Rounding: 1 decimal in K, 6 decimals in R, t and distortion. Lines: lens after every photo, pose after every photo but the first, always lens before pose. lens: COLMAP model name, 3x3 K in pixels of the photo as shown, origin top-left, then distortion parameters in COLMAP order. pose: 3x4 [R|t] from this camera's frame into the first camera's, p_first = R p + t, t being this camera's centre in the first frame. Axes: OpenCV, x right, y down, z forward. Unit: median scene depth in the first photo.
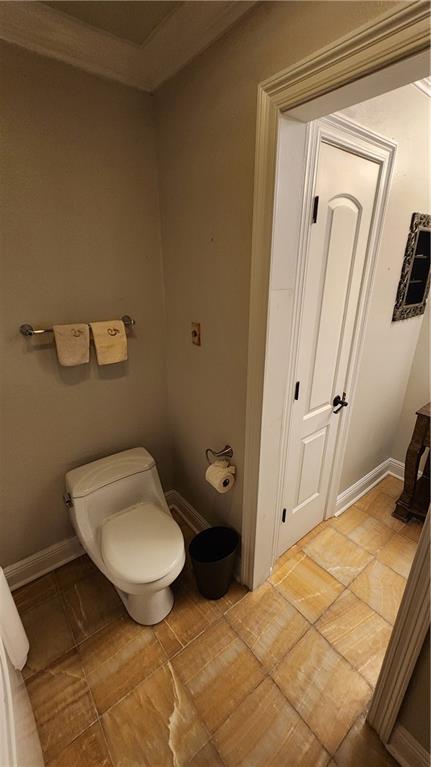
lens RADIAL K [[315.7, 0, 217.1], [0, 315.7, 382.9], [0, 0, 1]] dist [-0.000304, -0.000221]
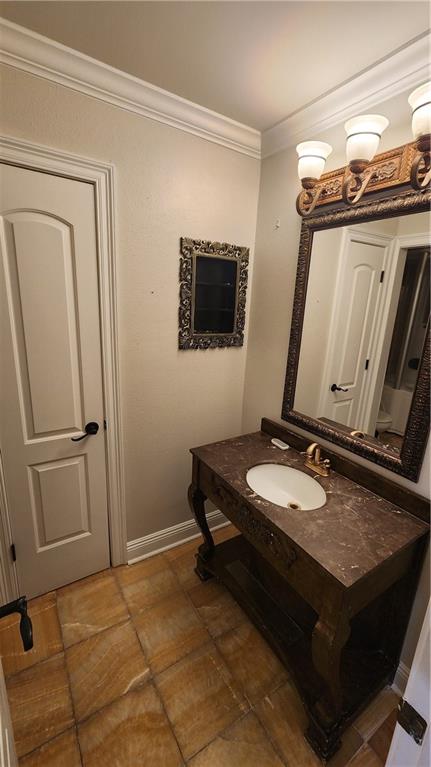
lens RADIAL K [[315.7, 0, 215.2], [0, 315.7, 382.0], [0, 0, 1]] dist [-0.000304, -0.000221]
pose [[0.993676, 0.066352, -0.090580, 0.795381], [-0.076641, 0.990371, -0.115292, 0.002205], [0.082058, 0.121506, 0.989193, 0.101423]]
